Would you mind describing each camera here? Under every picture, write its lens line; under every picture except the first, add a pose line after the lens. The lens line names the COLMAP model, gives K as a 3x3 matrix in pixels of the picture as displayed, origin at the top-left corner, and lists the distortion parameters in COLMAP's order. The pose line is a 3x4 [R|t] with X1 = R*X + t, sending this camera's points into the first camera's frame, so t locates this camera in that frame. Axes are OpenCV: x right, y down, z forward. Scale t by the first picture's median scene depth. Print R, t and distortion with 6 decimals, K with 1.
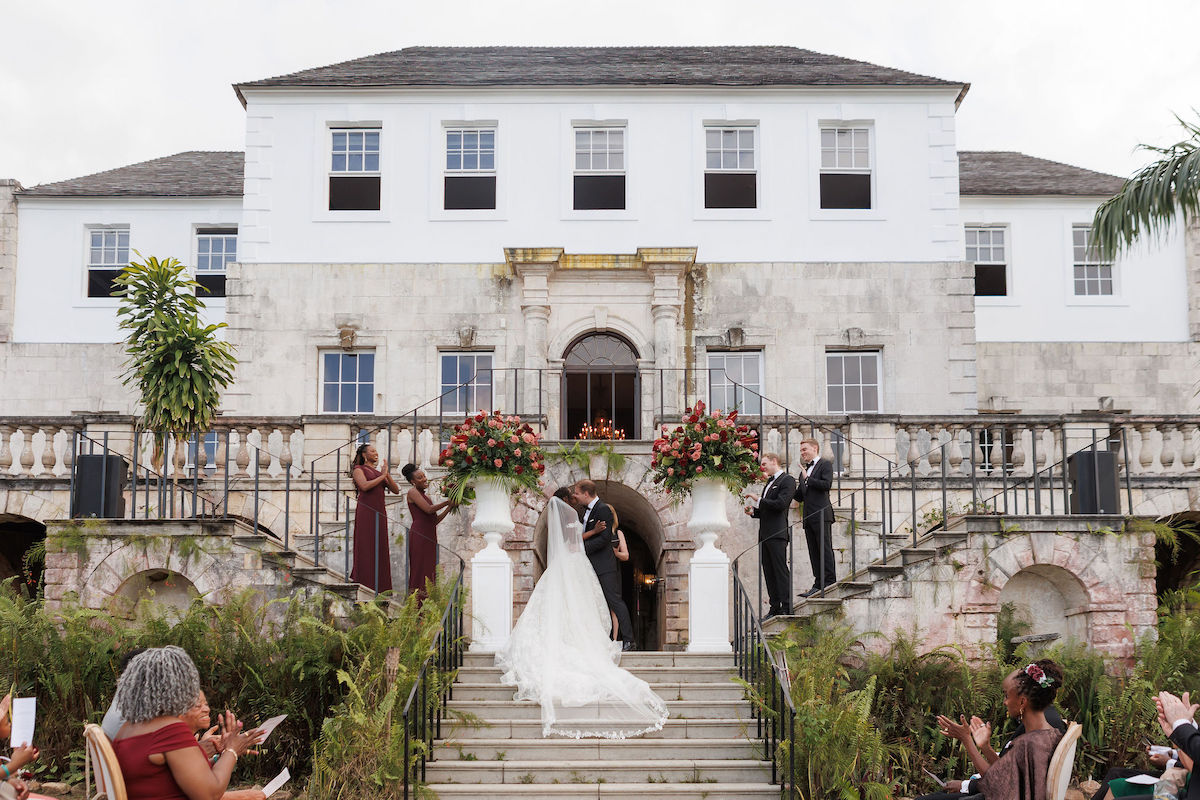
lens RADIAL K [[4160.3, 0, 600.0], [0, 4160.3, 400.0], [0, 0, 1]] dist [-1.141085, 33.471583]
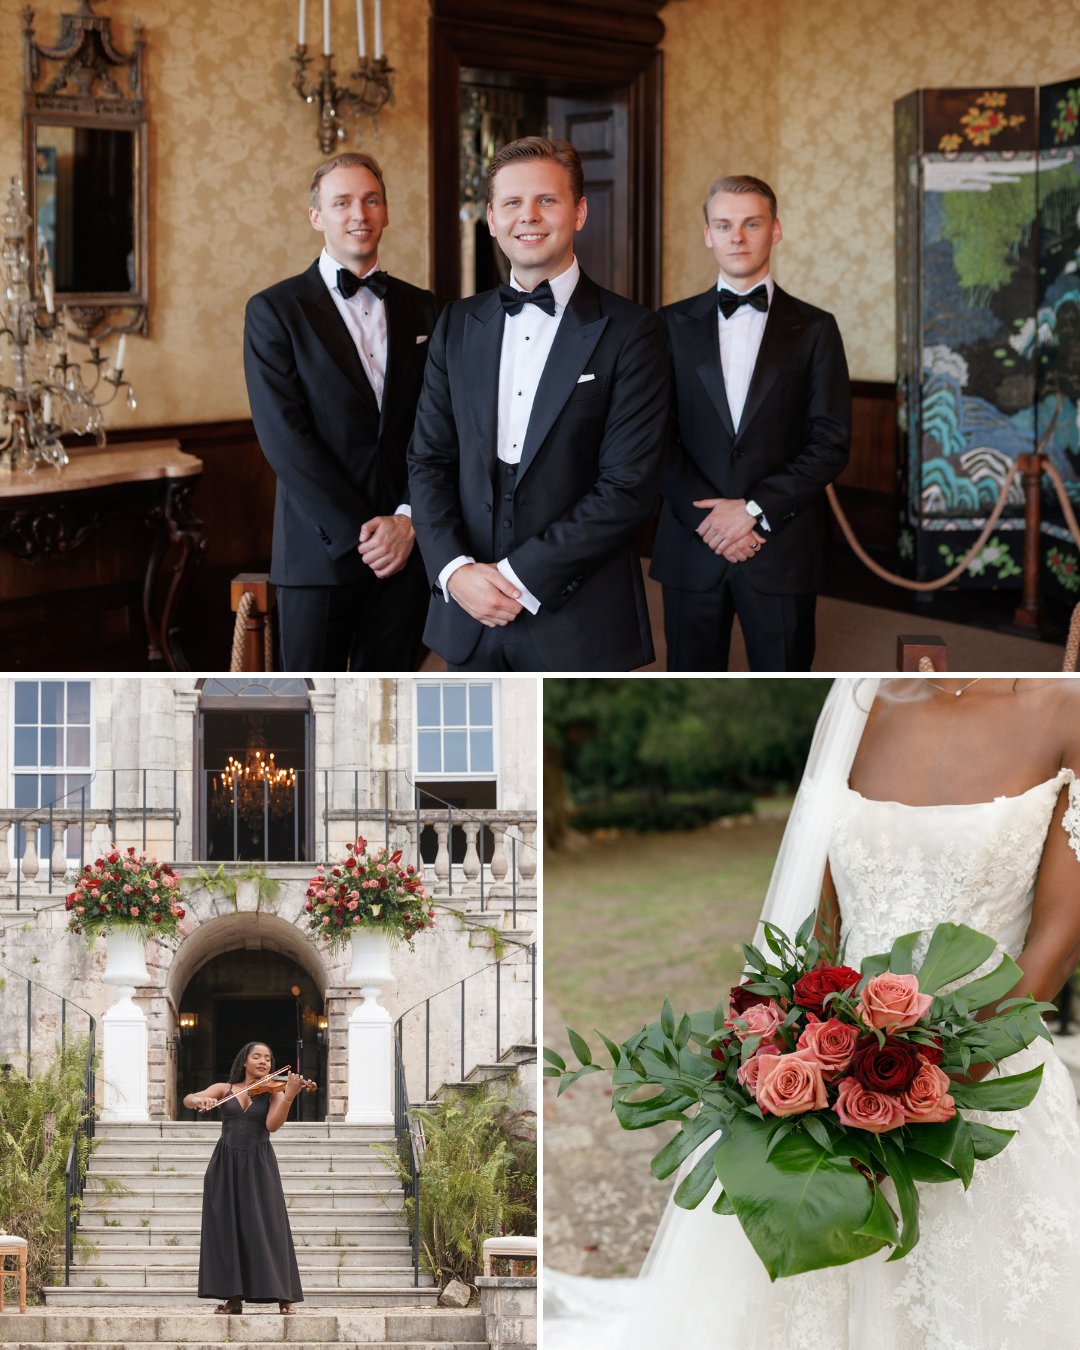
lens RADIAL K [[6842.4, 0, 540.0], [0, 6842.4, 675.0], [0, 0, 1]] dist [-0.094966, -8.119542]
pose [[0.999121, 0.005440, 0.041574, 0.001052], [-0.005185, 0.999967, -0.006247, -0.018999], [-0.041606, 0.006026, 0.999116, -0.339769]]
